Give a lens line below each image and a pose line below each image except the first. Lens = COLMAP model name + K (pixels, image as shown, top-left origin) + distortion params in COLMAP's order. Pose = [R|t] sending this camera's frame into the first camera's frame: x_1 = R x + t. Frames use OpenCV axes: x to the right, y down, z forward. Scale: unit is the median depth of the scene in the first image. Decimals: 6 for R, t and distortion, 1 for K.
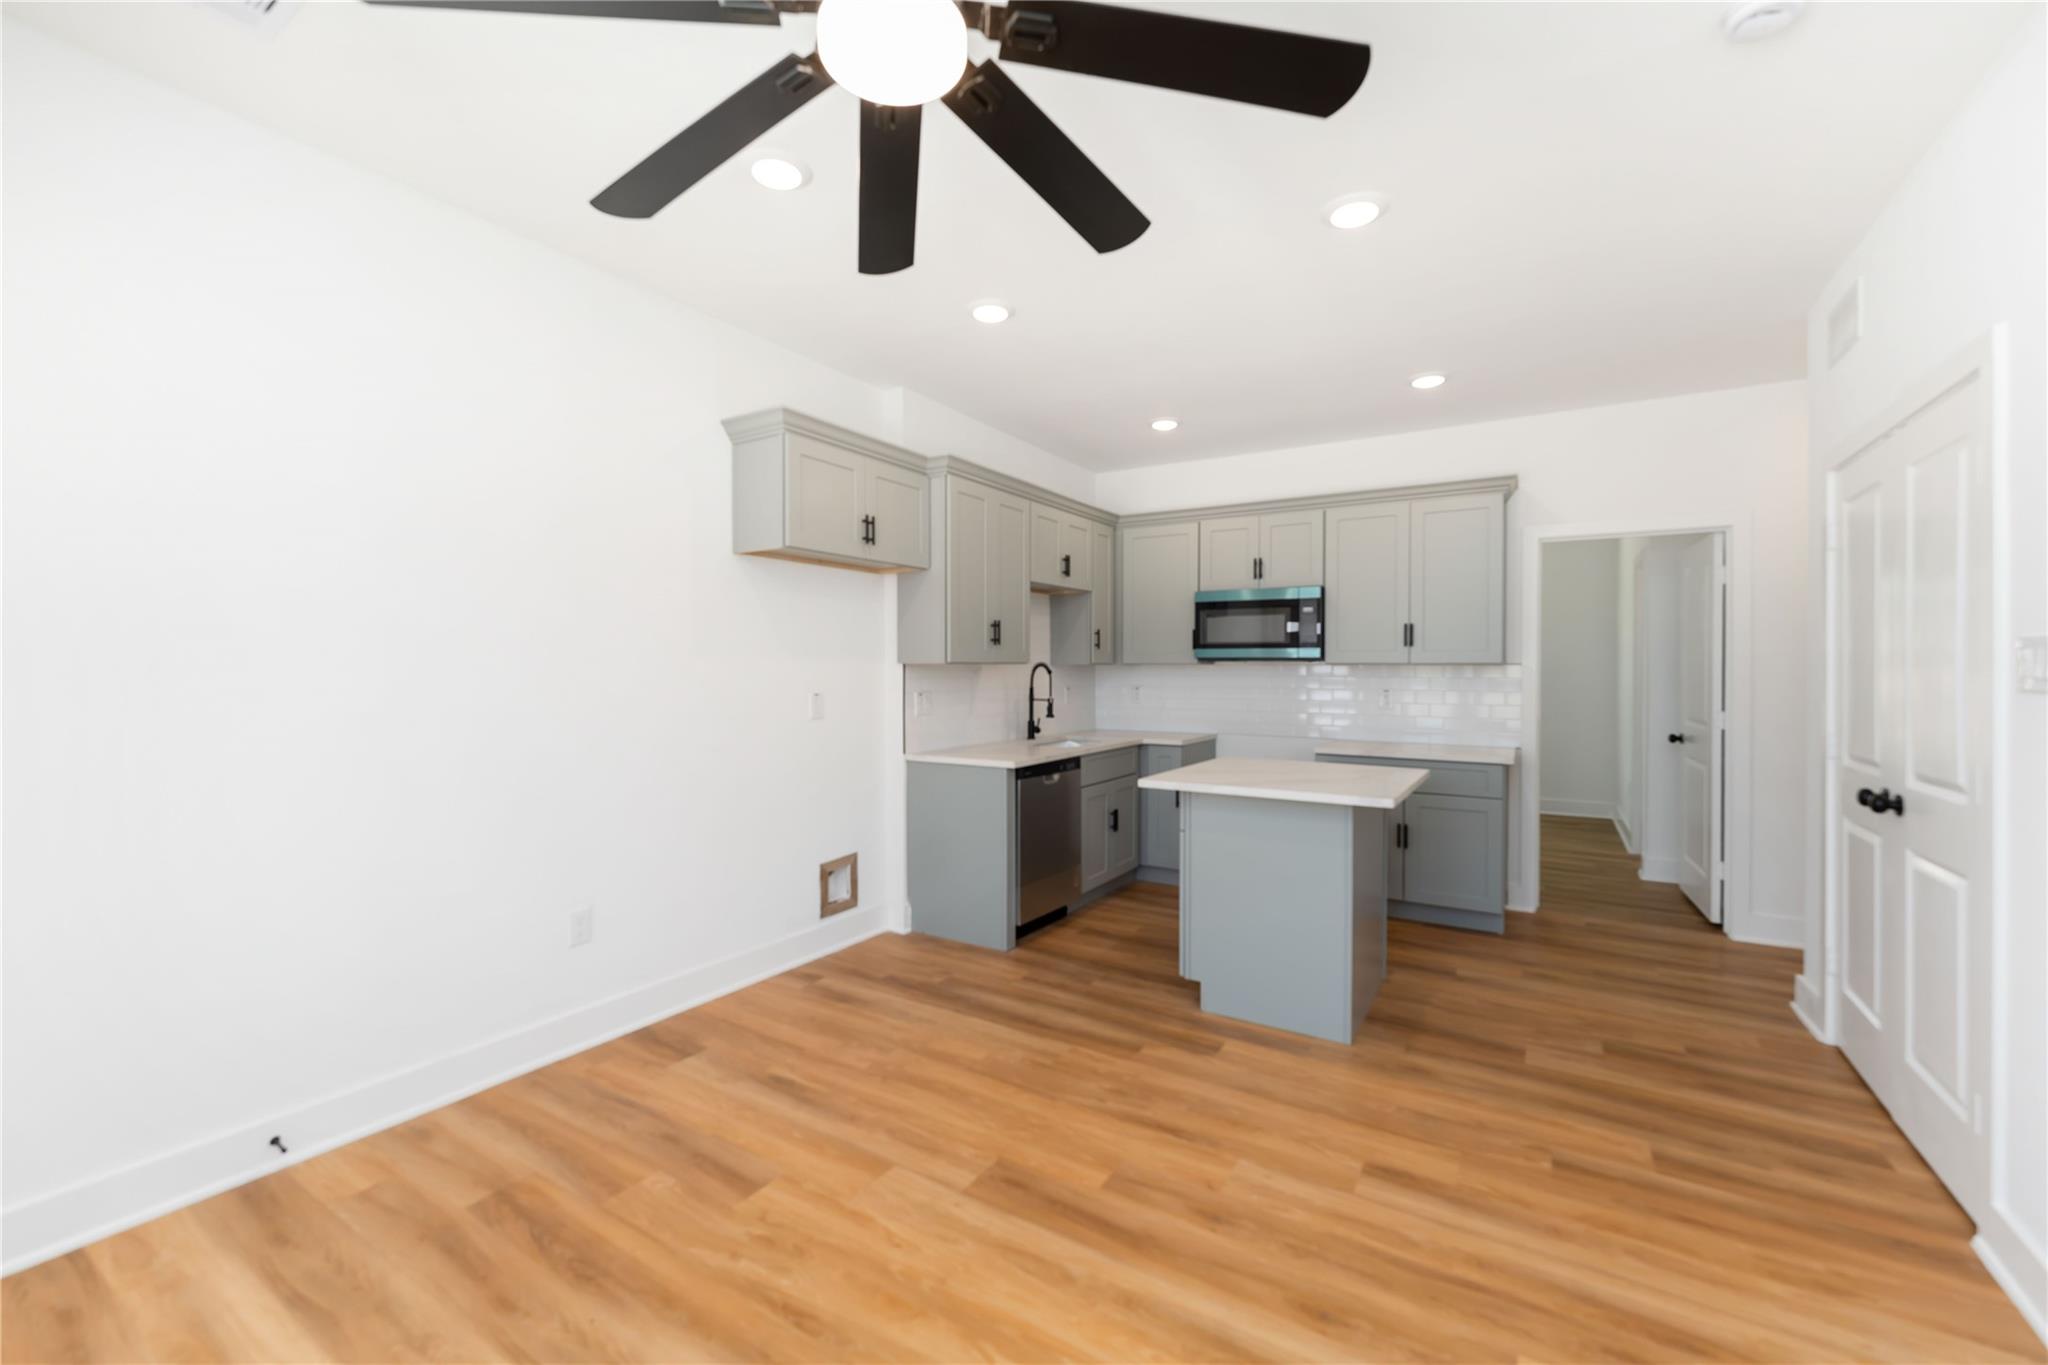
lens RADIAL K [[832.2, 0, 1020.1], [0, 832.2, 680.9], [0, 0, 1]] dist [-0.001017, -0.000064]
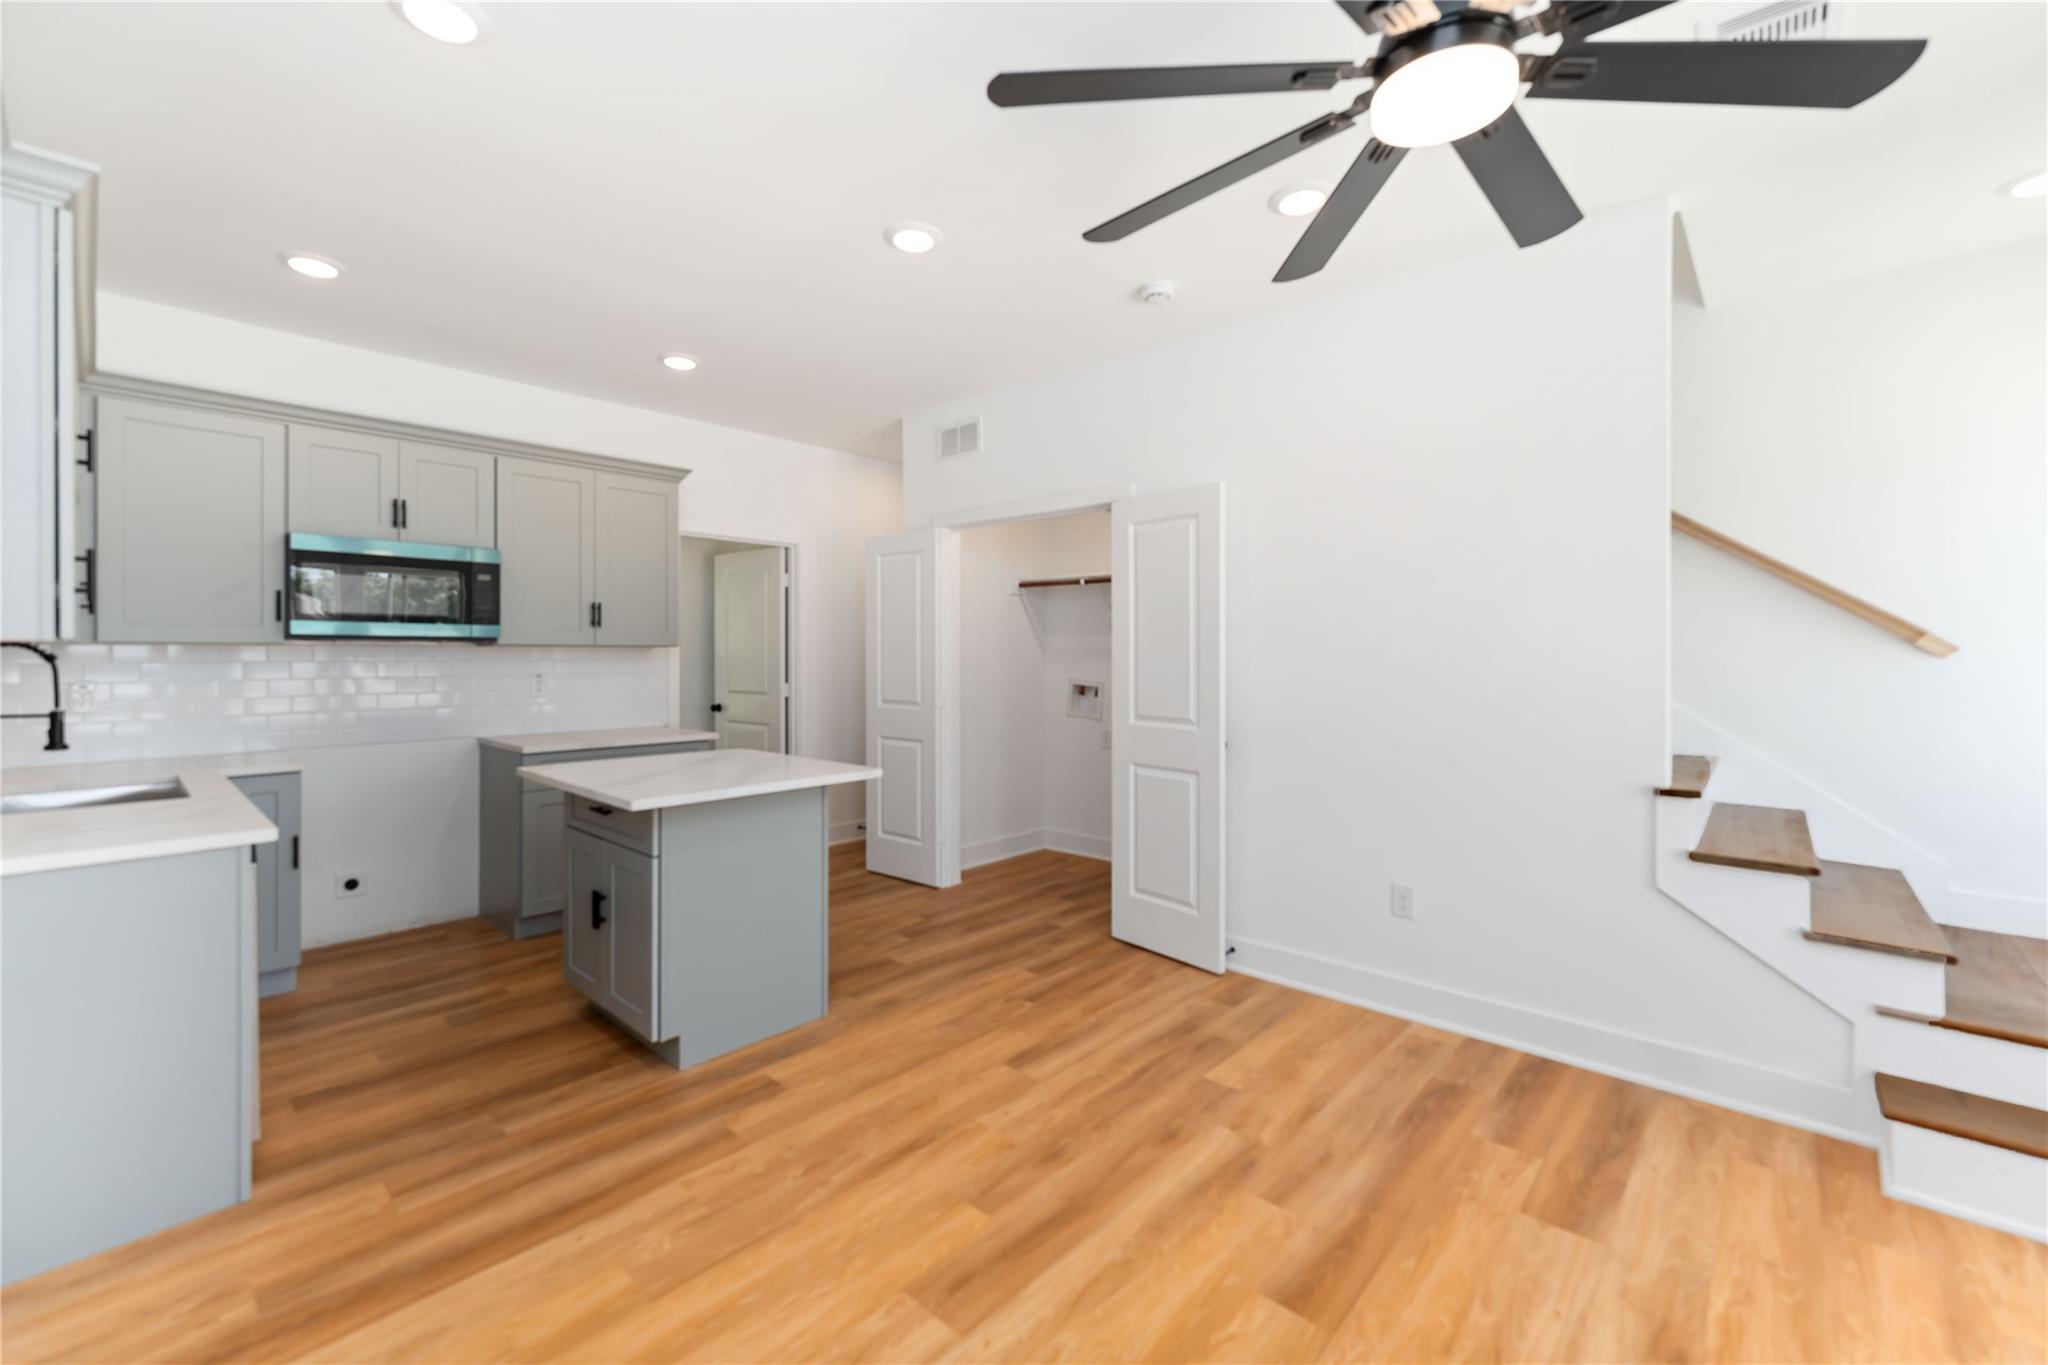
lens RADIAL K [[839.7, 0, 1018.2], [0, 839.7, 653.2], [0, 0, 1]] dist [-0.001373, 0.000050]
pose [[0.179634, -0.003193, 0.983728, -0.404084], [0.013185, 0.999913, 0.000838, -0.007287], [-0.983645, 0.012820, 0.179661, 0.395920]]
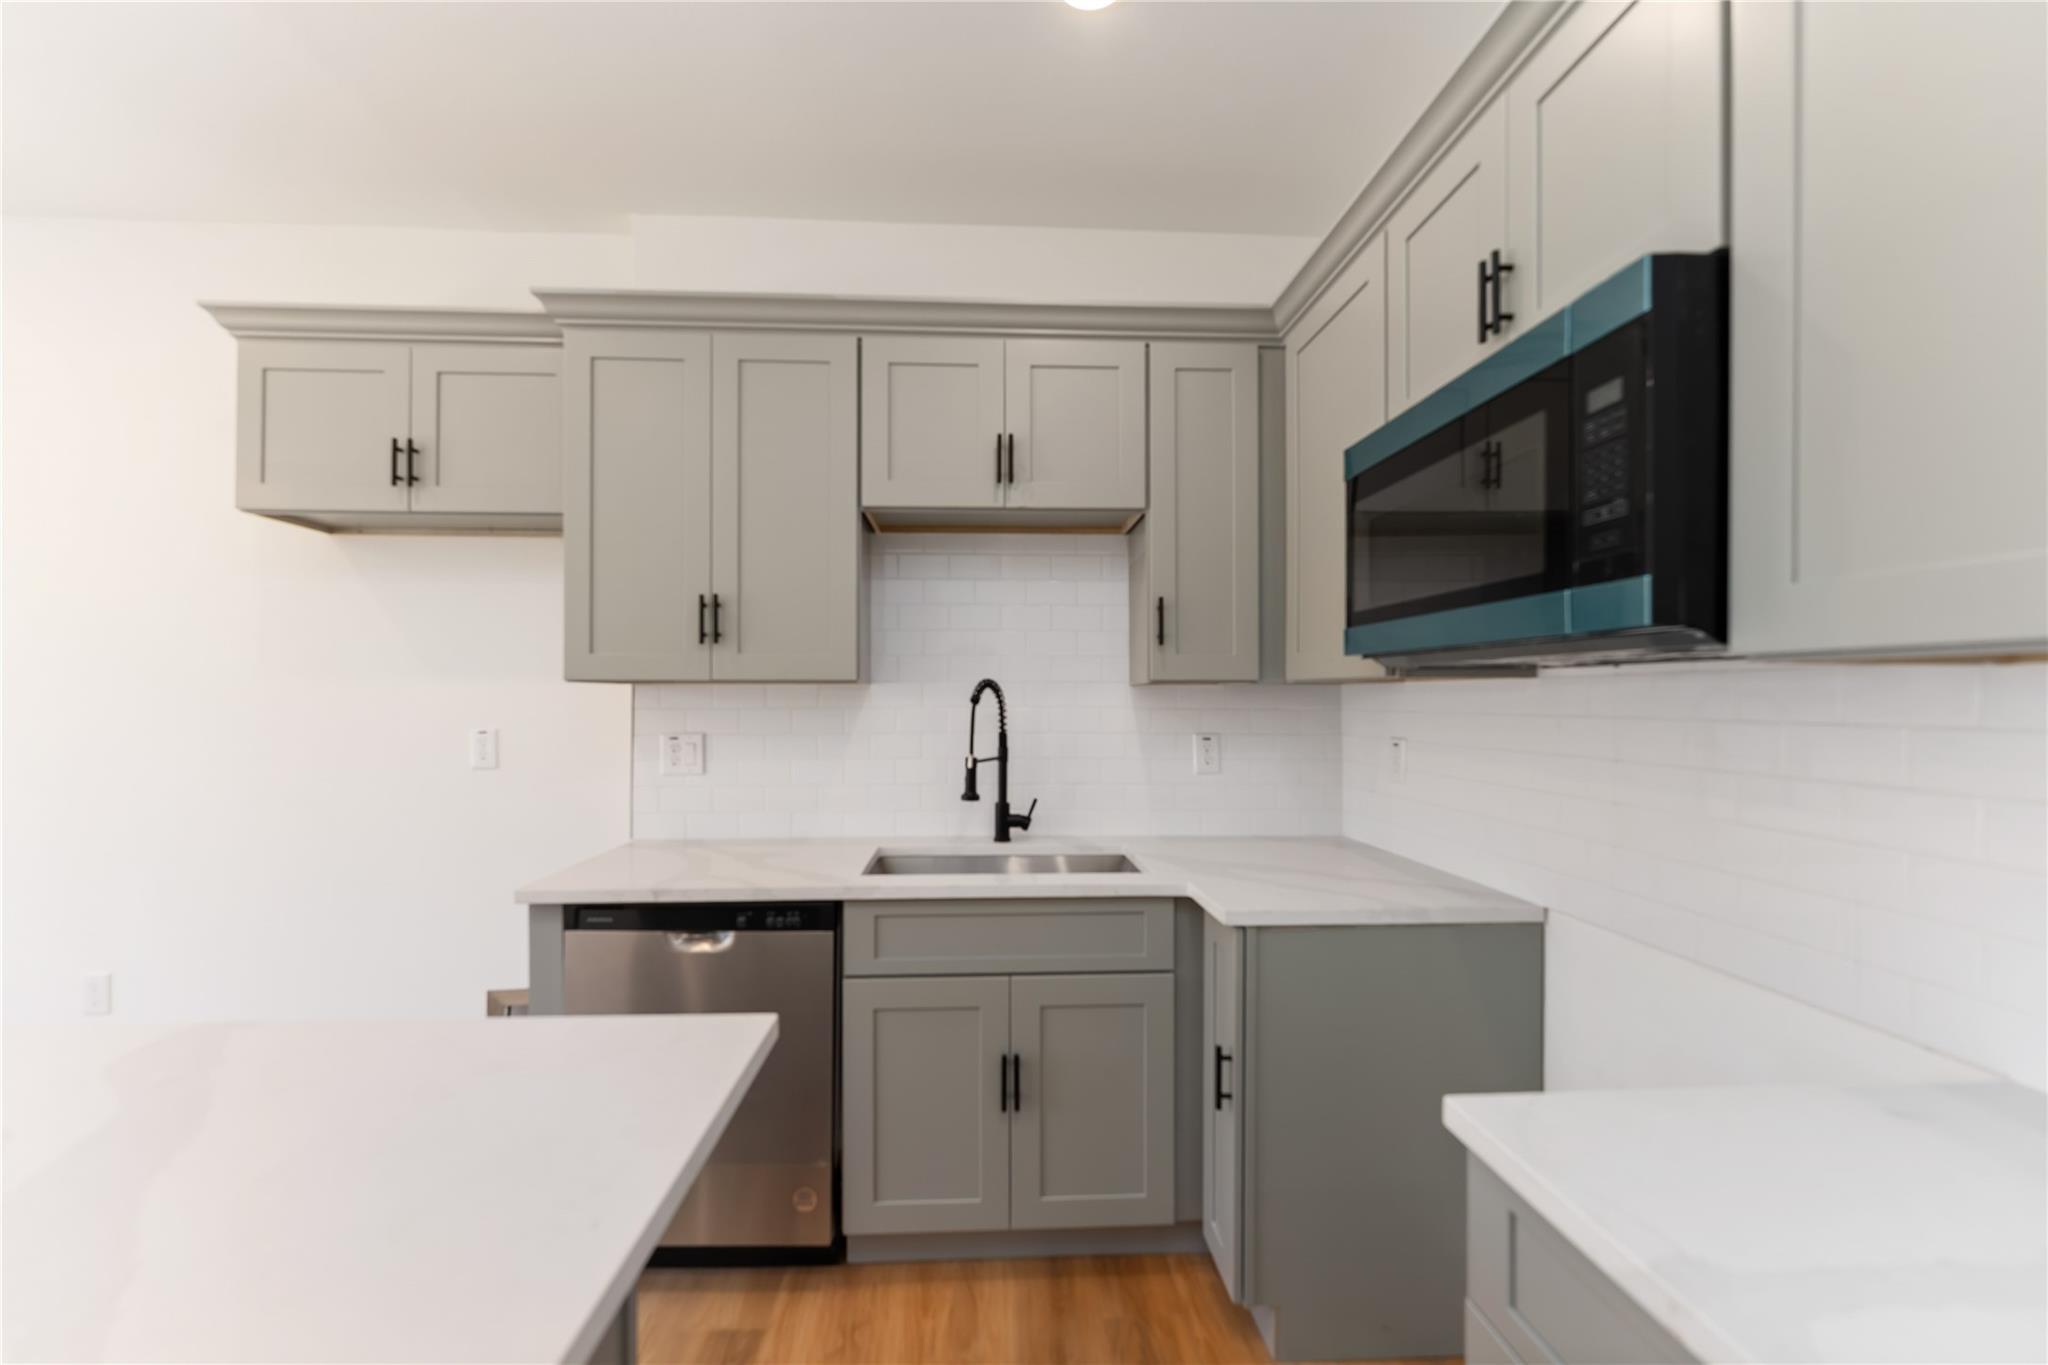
lens RADIAL K [[837.8, 0, 1016.2], [0, 837.8, 696.6], [0, 0, 1]] dist [-0.001465, -0.000415]
pose [[0.572026, -0.000584, -0.820235, 0.488240], [-0.012190, 0.999883, -0.009213, -0.009456], [0.820145, 0.015268, 0.571952, 0.868675]]
